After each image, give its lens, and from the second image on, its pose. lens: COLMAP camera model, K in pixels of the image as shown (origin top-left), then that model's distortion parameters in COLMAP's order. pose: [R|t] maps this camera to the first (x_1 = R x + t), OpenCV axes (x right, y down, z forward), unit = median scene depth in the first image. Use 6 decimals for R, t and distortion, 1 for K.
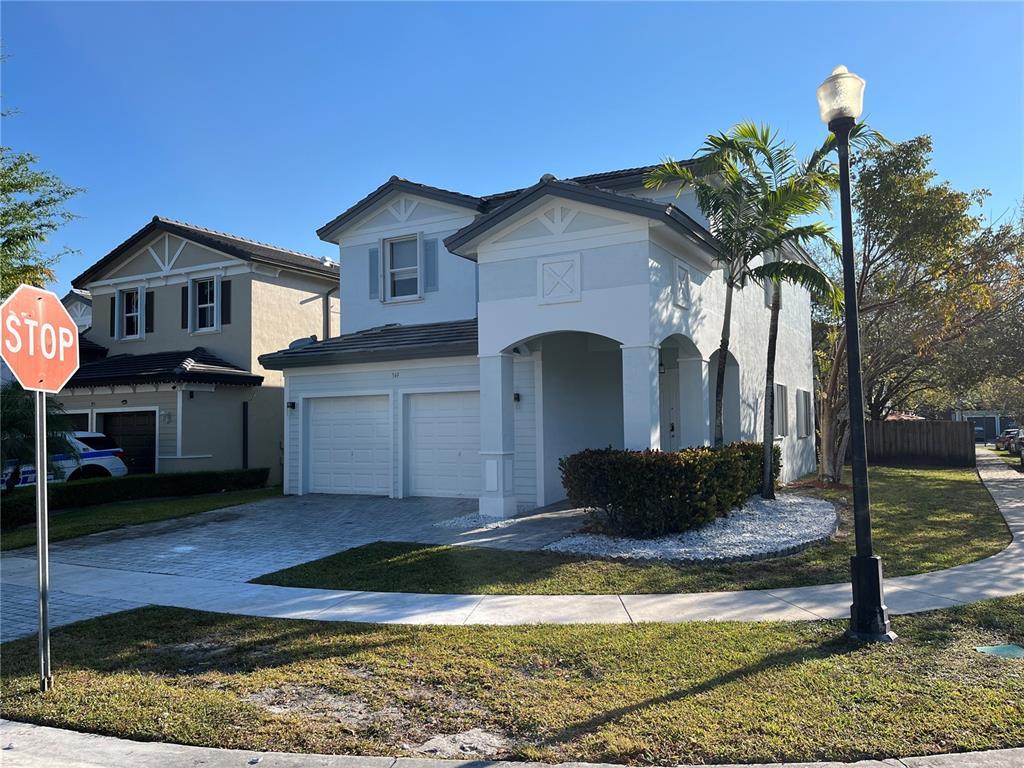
lens RADIAL K [[780.9, 0, 510.7], [0, 780.9, 385.7], [0, 0, 1]] dist [0.041369, -0.051721]
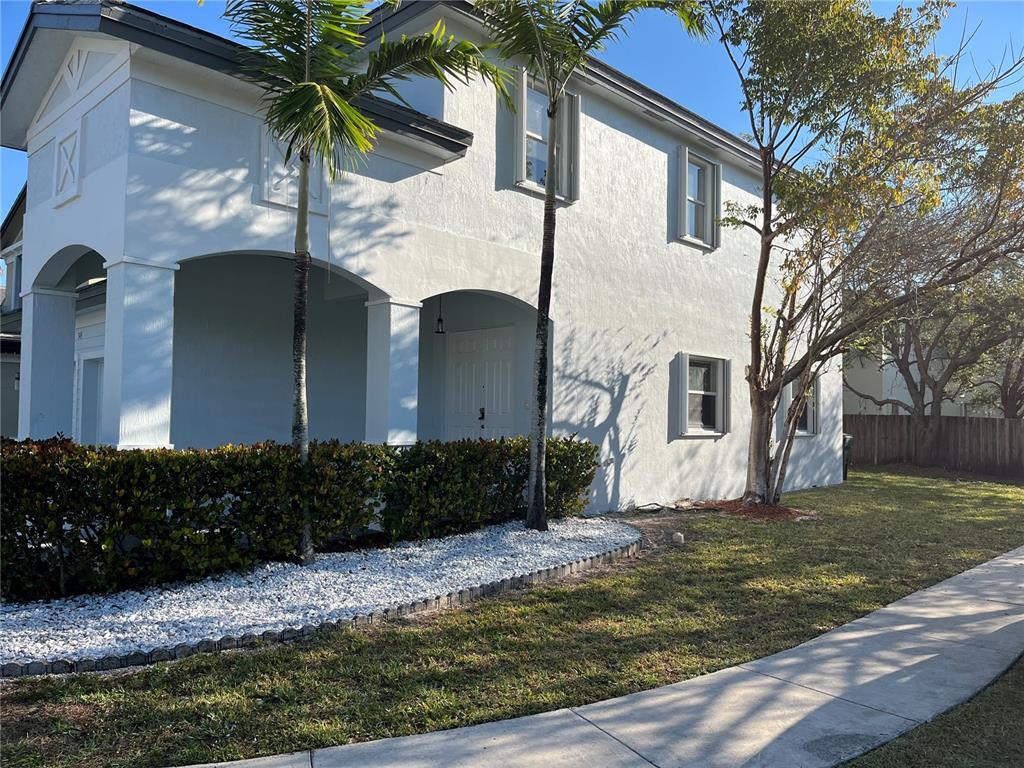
lens RADIAL K [[780.9, 0, 512.6], [0, 780.9, 379.4], [0, 0, 1]] dist [0.041369, -0.051721]
pose [[0.971950, 0.011502, -0.234905, 0.482150], [-0.010995, 0.999934, 0.003468, 0.024455], [0.234929, -0.000788, 0.972012, 0.416893]]
